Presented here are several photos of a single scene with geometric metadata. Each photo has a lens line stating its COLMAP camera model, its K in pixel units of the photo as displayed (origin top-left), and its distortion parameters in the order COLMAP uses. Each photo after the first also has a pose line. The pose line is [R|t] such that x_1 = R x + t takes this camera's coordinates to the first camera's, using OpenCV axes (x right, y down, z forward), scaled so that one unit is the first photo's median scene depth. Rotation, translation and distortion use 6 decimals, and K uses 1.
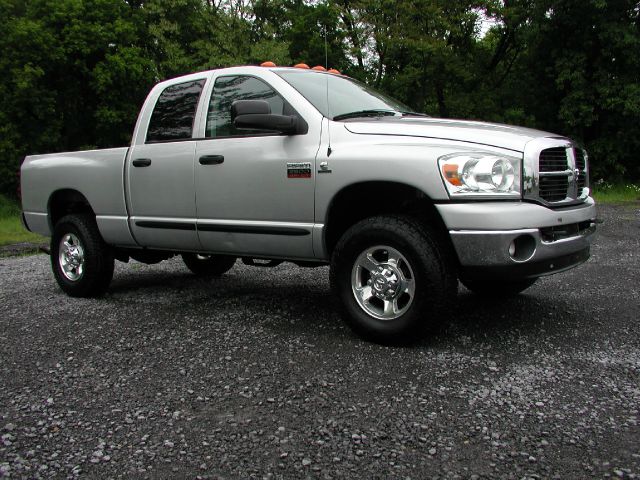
lens RADIAL K [[642.0, 0, 318.2], [0, 642.0, 239.0], [0, 0, 1]] dist [-0.135198, 0.000000]
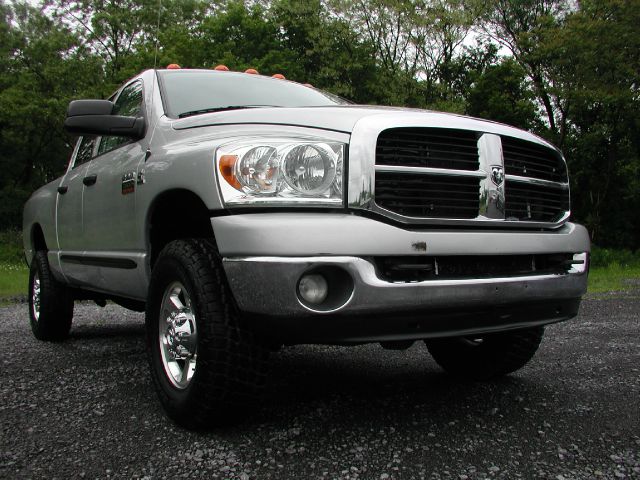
lens RADIAL K [[642.0, 0, 324.4], [0, 642.0, 235.7], [0, 0, 1]] dist [-0.135198, 0.000000]
pose [[0.948113, 0.012142, -0.317702, 0.405966], [-0.047946, 0.993303, -0.105121, 0.022371], [0.314298, 0.114899, 0.942345, 0.341498]]
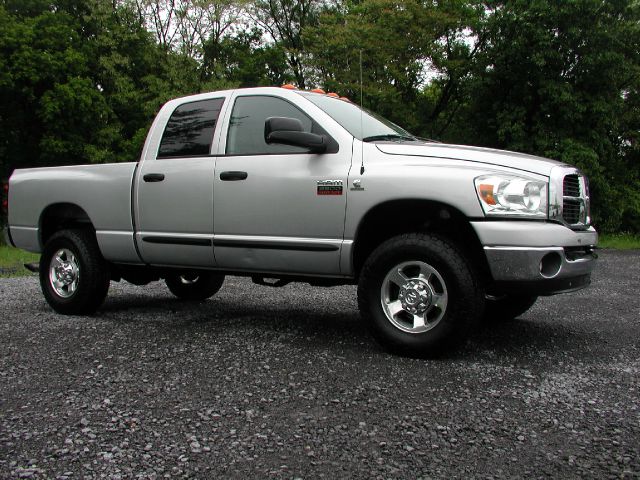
lens RADIAL K [[642.0, 0, 316.9], [0, 642.0, 242.3], [0, 0, 1]] dist [-0.135198, 0.000000]
pose [[0.993705, 0.034795, 0.106487, -0.146253], [-0.027909, 0.997463, -0.065489, 0.045352], [-0.108495, 0.062105, 0.992155, -0.012428]]
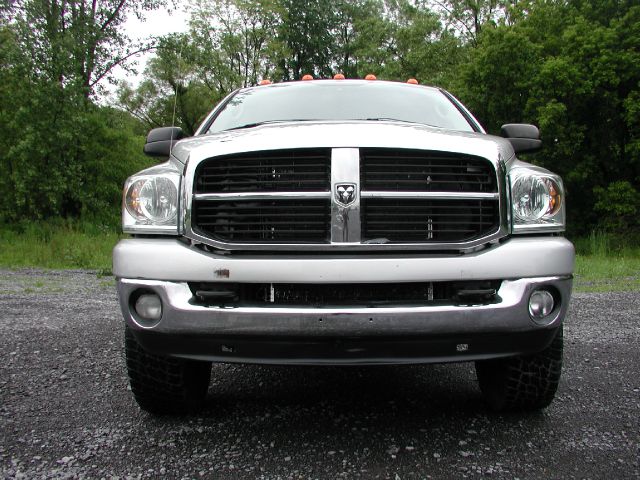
lens RADIAL K [[642.0, 0, 300.8], [0, 642.0, 231.8], [0, 0, 1]] dist [-0.135198, 0.000000]
pose [[0.558857, 0.028882, -0.828761, 0.769357], [-0.089327, 0.995675, -0.025537, -0.050245], [0.824439, 0.088303, 0.559020, 0.597178]]
